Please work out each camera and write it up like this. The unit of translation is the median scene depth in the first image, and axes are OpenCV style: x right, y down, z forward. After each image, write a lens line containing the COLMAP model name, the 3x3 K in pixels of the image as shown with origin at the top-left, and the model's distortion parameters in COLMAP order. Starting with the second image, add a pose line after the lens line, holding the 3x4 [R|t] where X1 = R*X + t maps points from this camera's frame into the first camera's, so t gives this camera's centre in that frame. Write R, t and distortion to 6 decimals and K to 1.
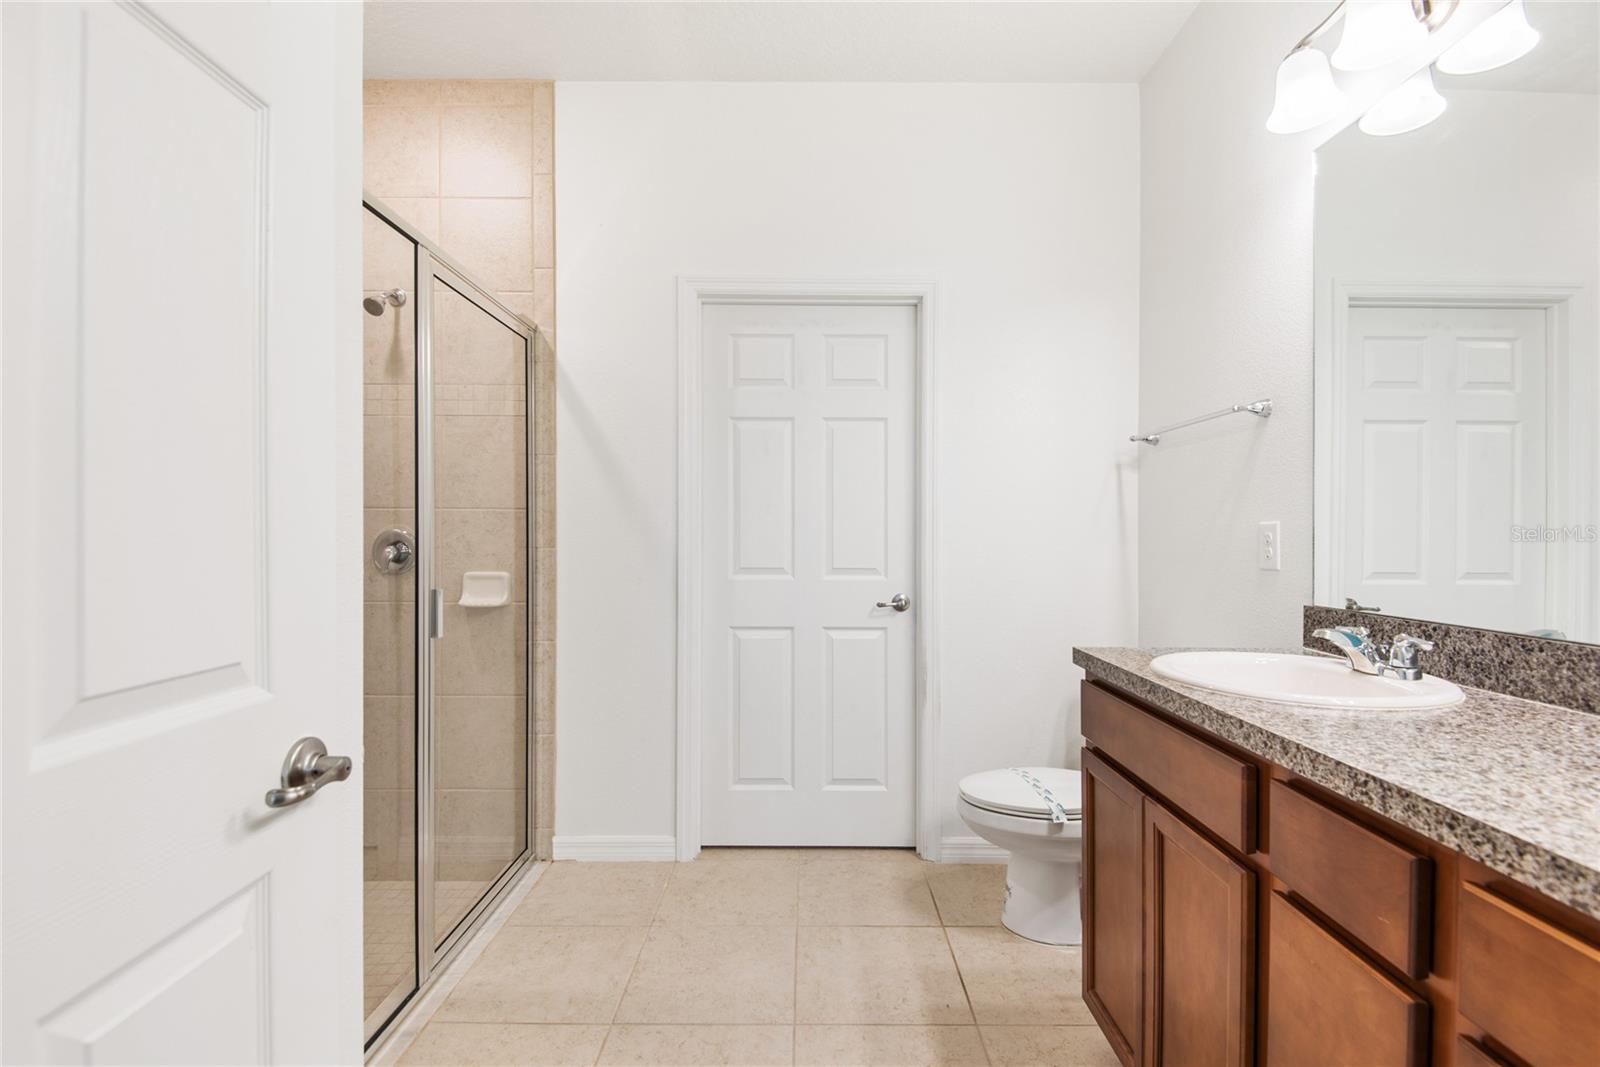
lens RADIAL K [[729.3, 0, 802.7], [0, 729.3, 529.8], [0, 0, 1]] dist [0.023292, -0.023966]
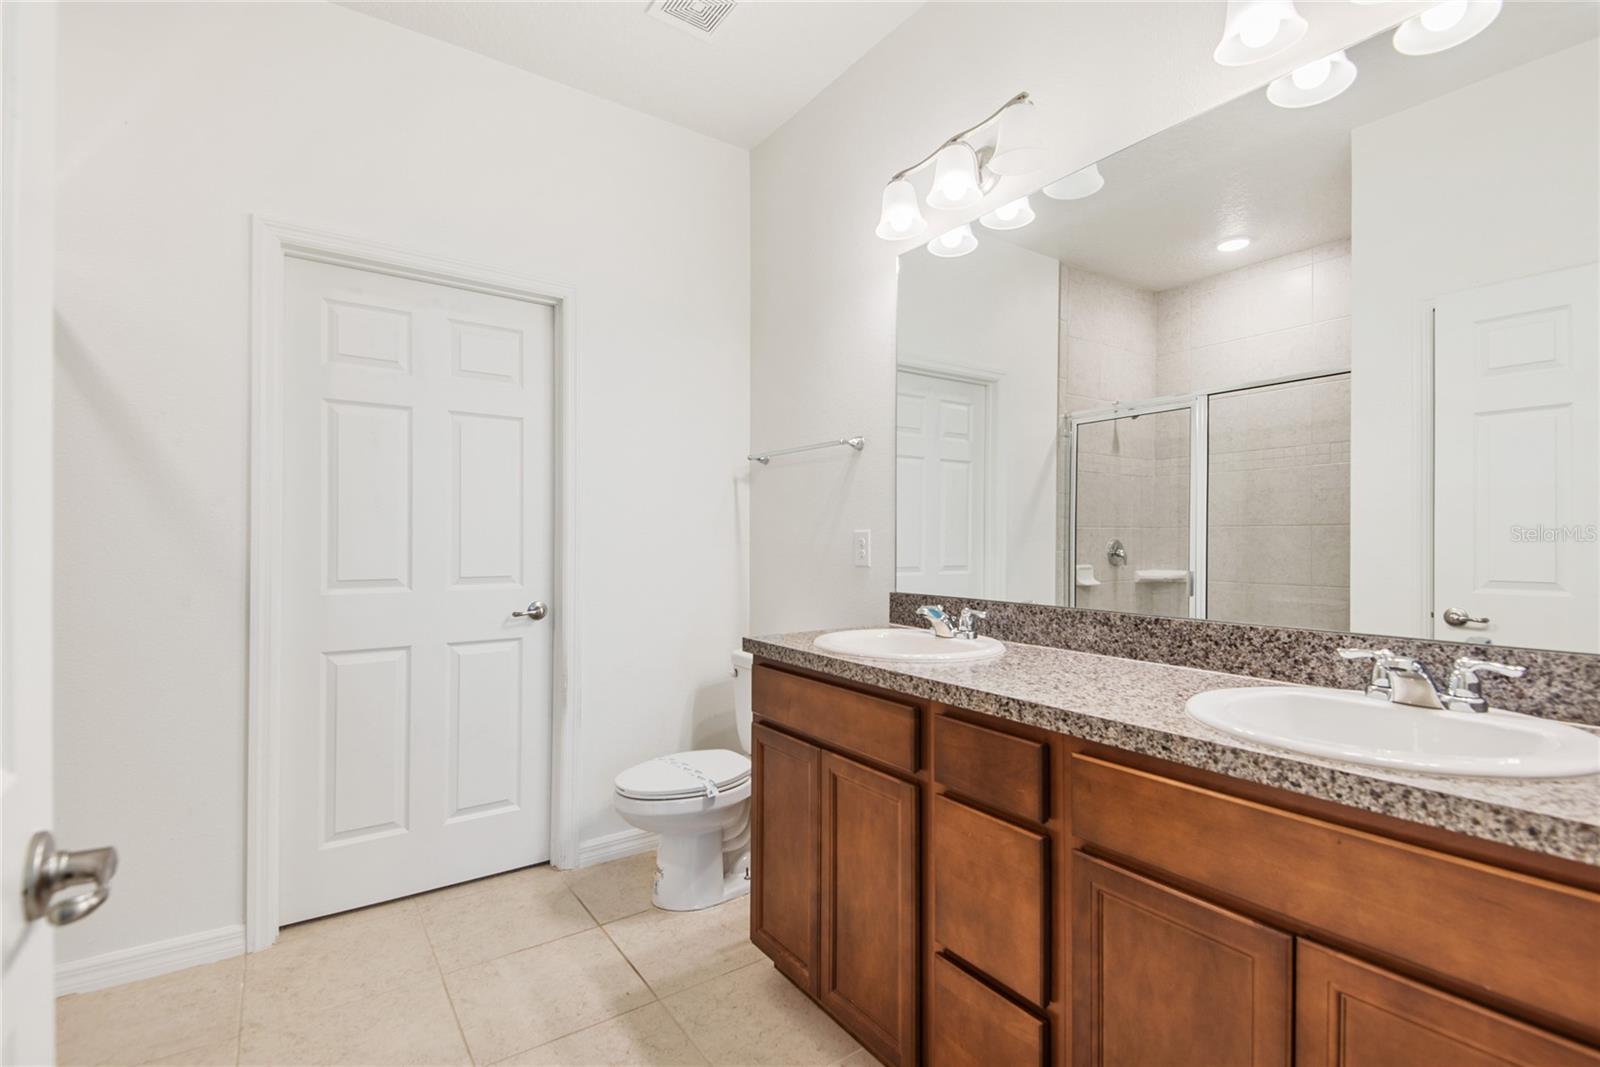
lens RADIAL K [[729.3, 0, 811.1], [0, 729.3, 531.0], [0, 0, 1]] dist [0.023292, -0.023966]
pose [[0.809371, 0.005260, 0.587274, -0.141736], [-0.002542, 0.999982, -0.005453, -0.001221], [-0.587292, 0.002920, 0.809370, 0.002520]]
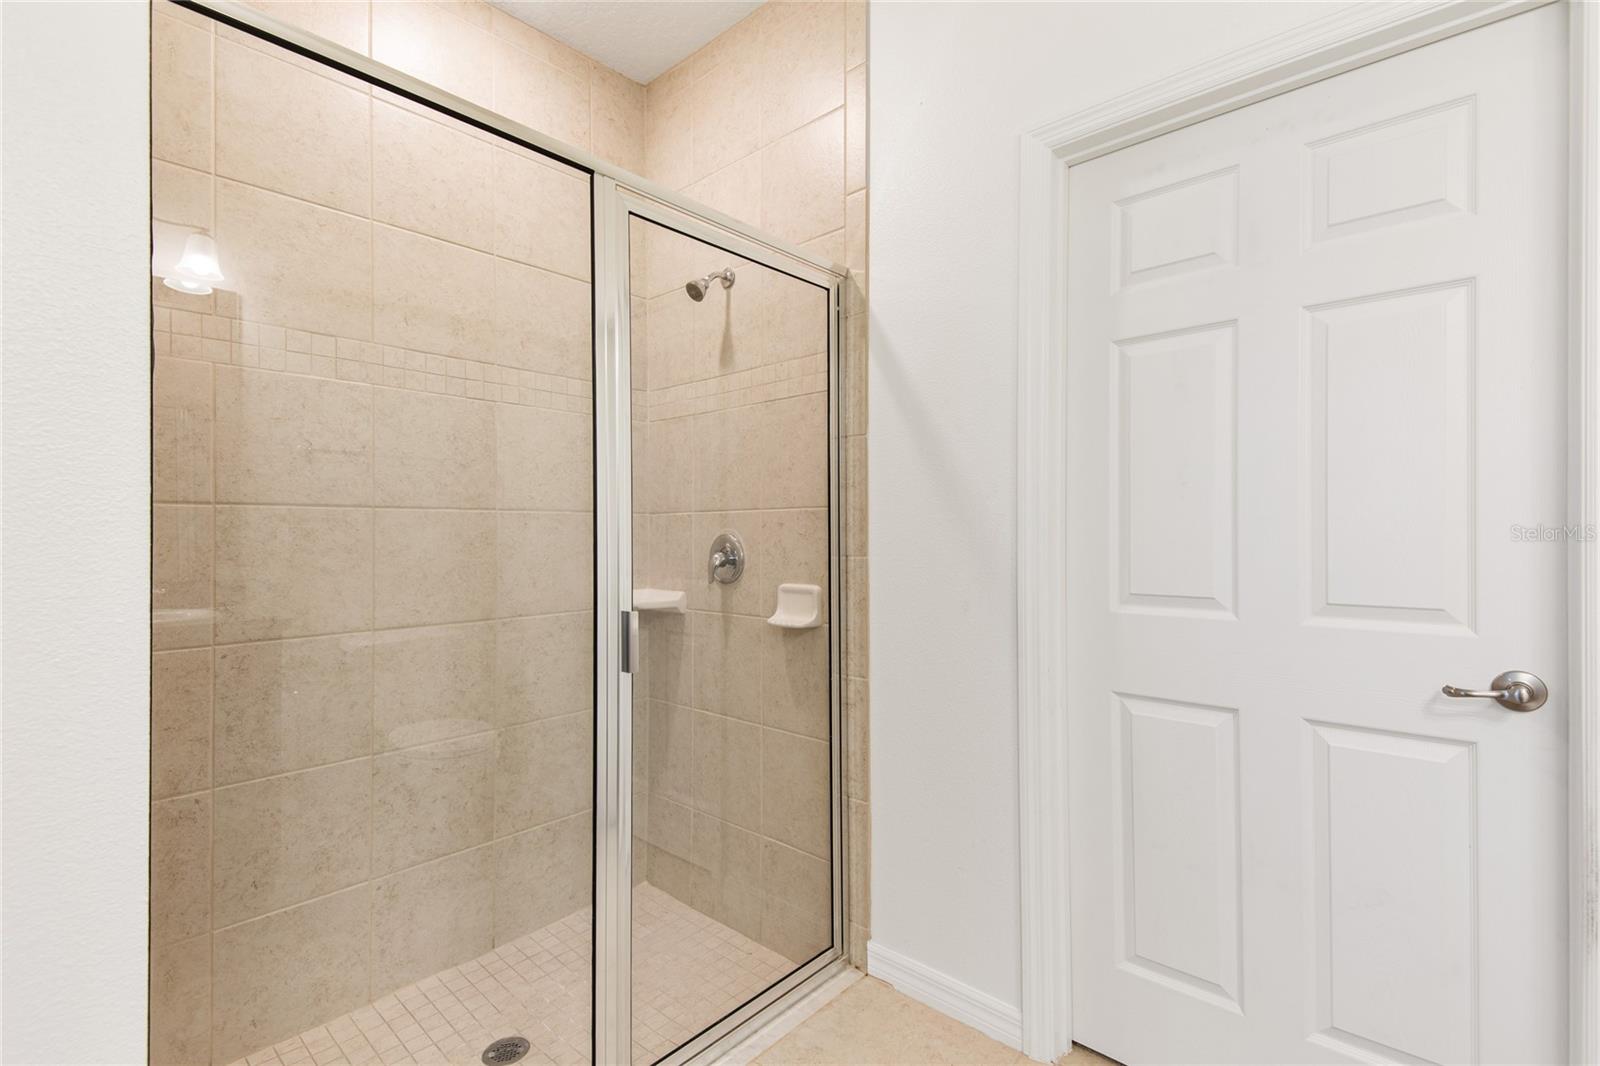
lens RADIAL K [[729.3, 0, 770.9], [0, 729.3, 530.0], [0, 0, 1]] dist [0.023292, -0.023966]
pose [[0.736466, -0.013248, -0.676344, 0.100515], [0.011931, 0.999907, -0.006595, 0.001380], [0.676369, -0.003212, 0.736556, 0.378744]]
